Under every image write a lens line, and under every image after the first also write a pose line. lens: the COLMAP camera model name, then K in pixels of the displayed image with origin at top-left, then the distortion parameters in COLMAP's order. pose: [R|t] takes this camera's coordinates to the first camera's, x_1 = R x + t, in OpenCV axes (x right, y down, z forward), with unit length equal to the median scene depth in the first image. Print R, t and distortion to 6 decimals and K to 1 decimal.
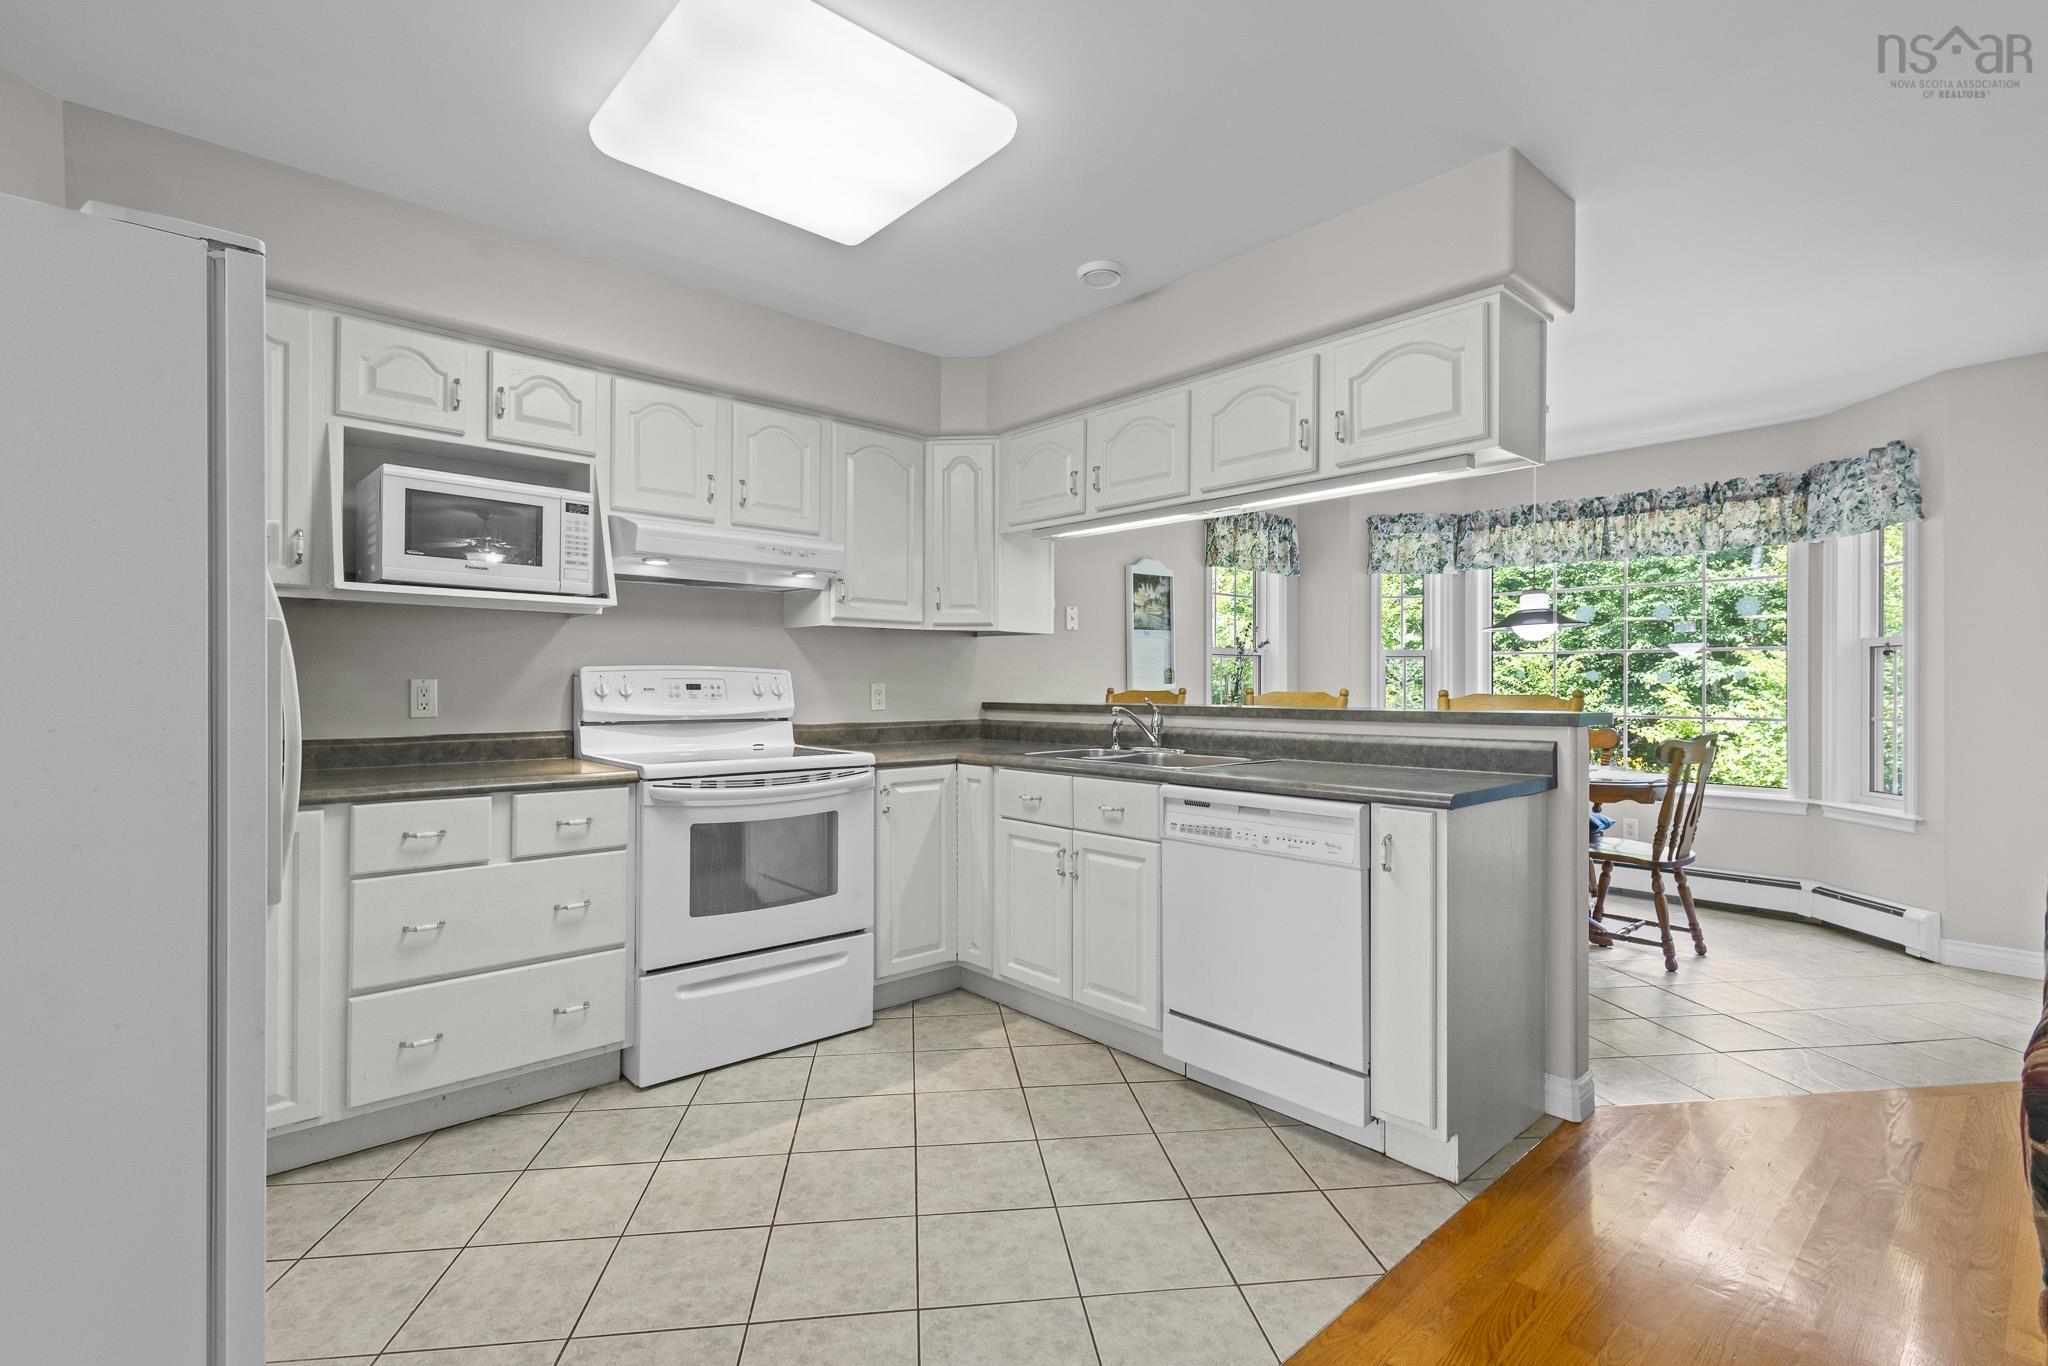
lens RADIAL K [[939.5, 0, 1025.1], [0, 939.5, 682.8], [0, 0, 1]] dist [0.003214, -0.000207]
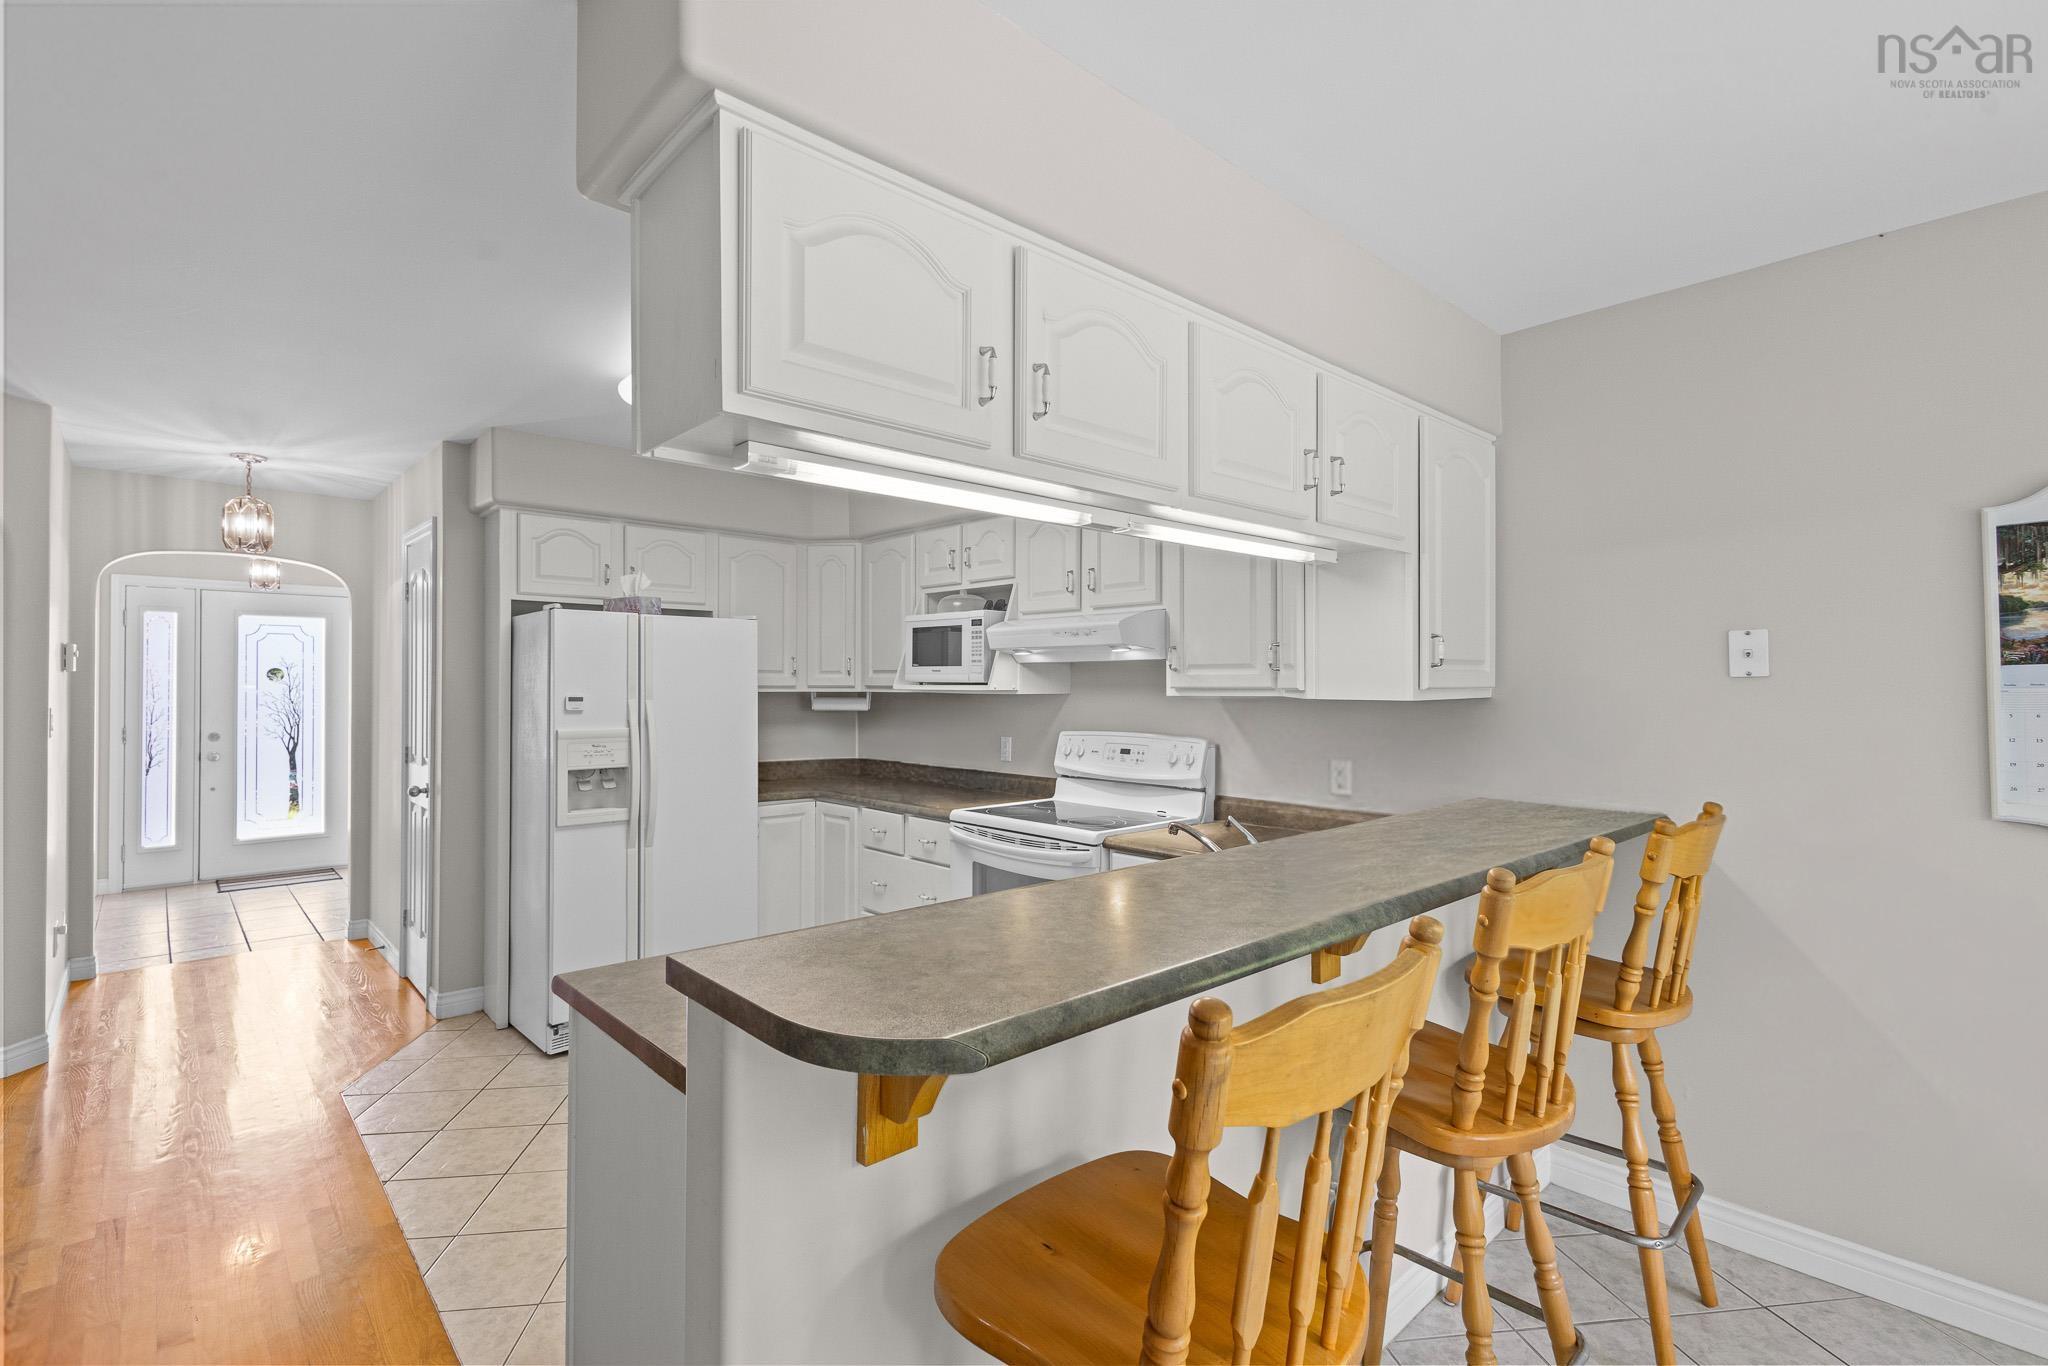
lens RADIAL K [[939.5, 0, 1025.3], [0, 939.5, 680.2], [0, 0, 1]] dist [0.003214, -0.000207]
pose [[0.014614, -0.007057, -0.999868, 0.824427], [0.000887, 0.999975, -0.007044, -0.078150], [0.999893, -0.000784, 0.014620, 0.927783]]
